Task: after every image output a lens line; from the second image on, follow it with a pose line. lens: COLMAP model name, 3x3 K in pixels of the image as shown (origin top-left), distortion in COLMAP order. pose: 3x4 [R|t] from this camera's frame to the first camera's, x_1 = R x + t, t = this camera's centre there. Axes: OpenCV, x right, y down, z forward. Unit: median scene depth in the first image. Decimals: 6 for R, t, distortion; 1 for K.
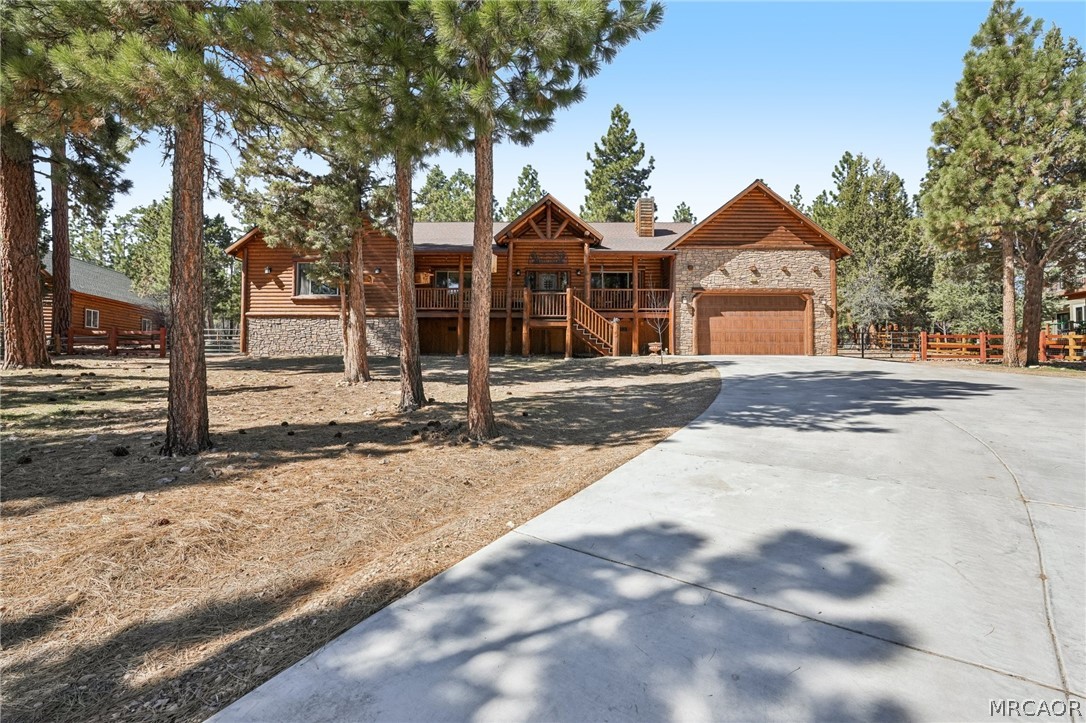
lens RADIAL K [[476.5, 0, 541.9], [0, 476.5, 358.0], [0, 0, 1]] dist [-0.003495, 0.001943]
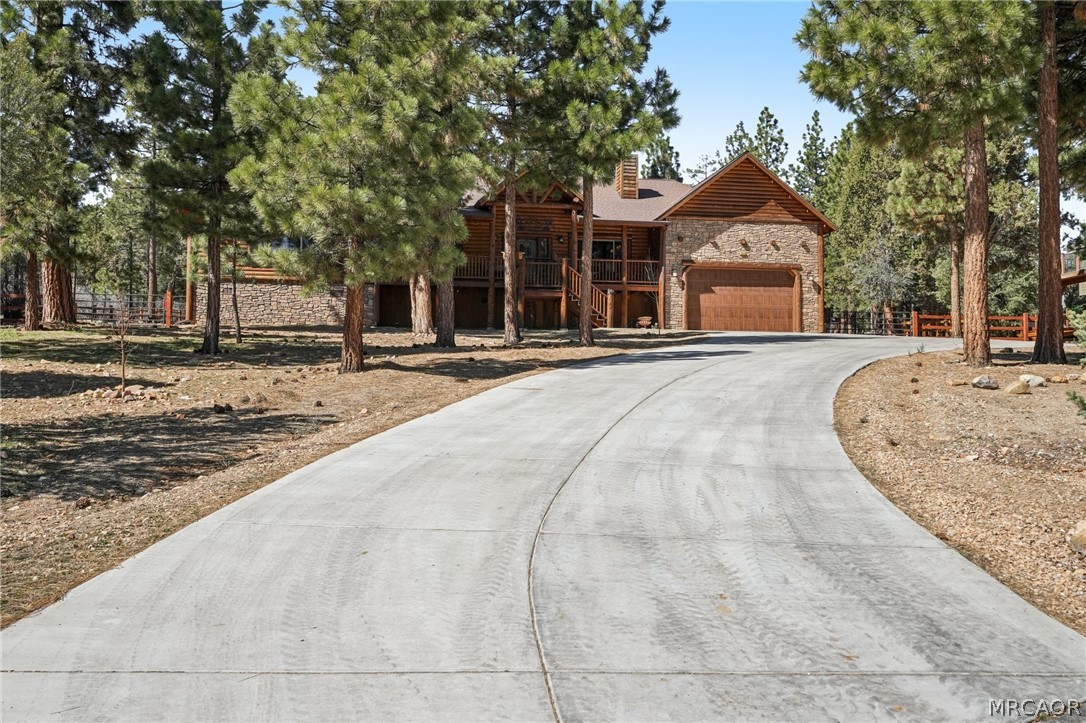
lens RADIAL K [[967.4, 0, 543.3], [0, 967.4, 363.2], [0, 0, 1]] dist [0.011097, 0.000700]
pose [[0.982909, 0.006736, 0.183967, -0.312882], [-0.003086, 0.999793, -0.020124, 0.098421], [-0.184065, 0.019212, 0.982726, -0.847708]]
